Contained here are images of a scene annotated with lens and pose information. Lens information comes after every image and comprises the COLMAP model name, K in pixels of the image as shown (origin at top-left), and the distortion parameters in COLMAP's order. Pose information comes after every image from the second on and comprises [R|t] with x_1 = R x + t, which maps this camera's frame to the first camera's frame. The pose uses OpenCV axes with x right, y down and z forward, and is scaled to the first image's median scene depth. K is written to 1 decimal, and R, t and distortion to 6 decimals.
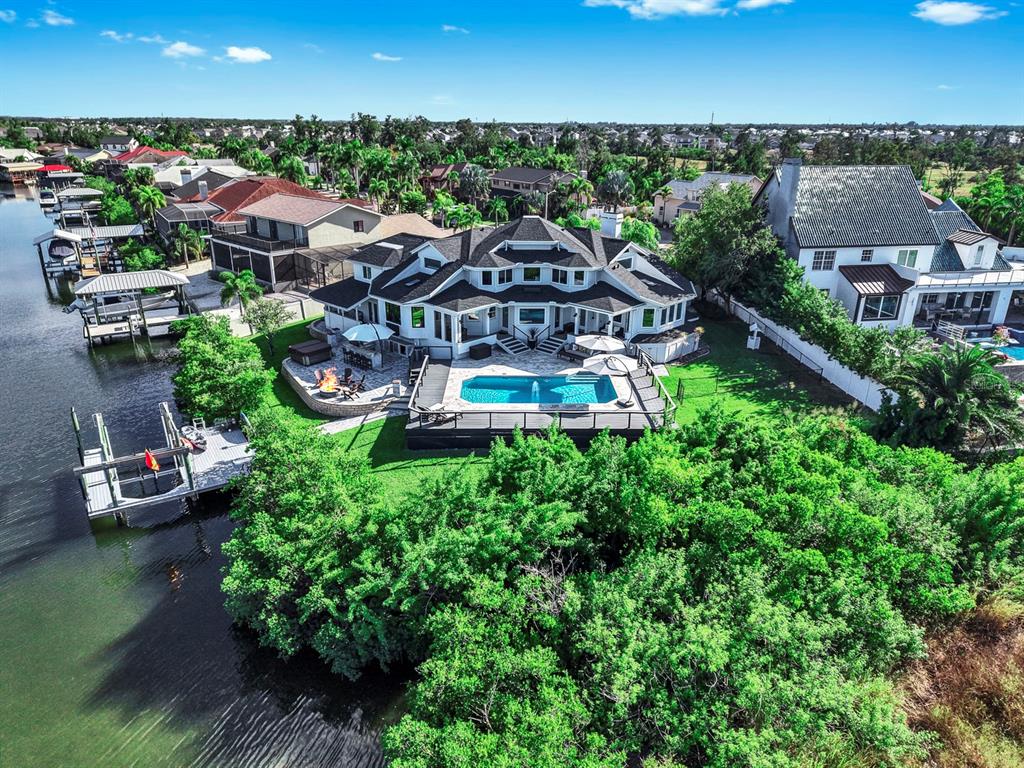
lens RADIAL K [[651.6, 0, 512.0], [0, 651.6, 384.0], [0, 0, 1]] dist [0.000811, -0.000005]
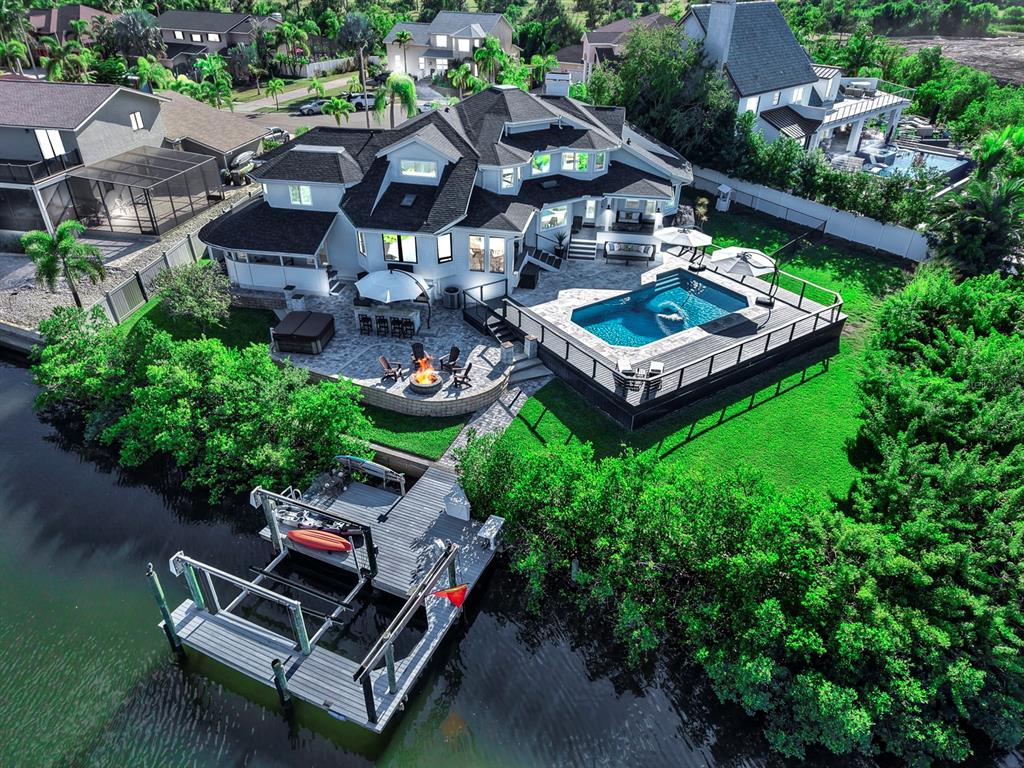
lens RADIAL K [[651.6, 0, 512.0], [0, 651.6, 384.0], [0, 0, 1]] dist [0.000811, -0.000005]
pose [[0.843216, -0.292467, 0.451055, -0.403787], [0.191675, 0.947476, 0.256027, -0.115956], [-0.502243, -0.129430, 0.854985, 0.278081]]
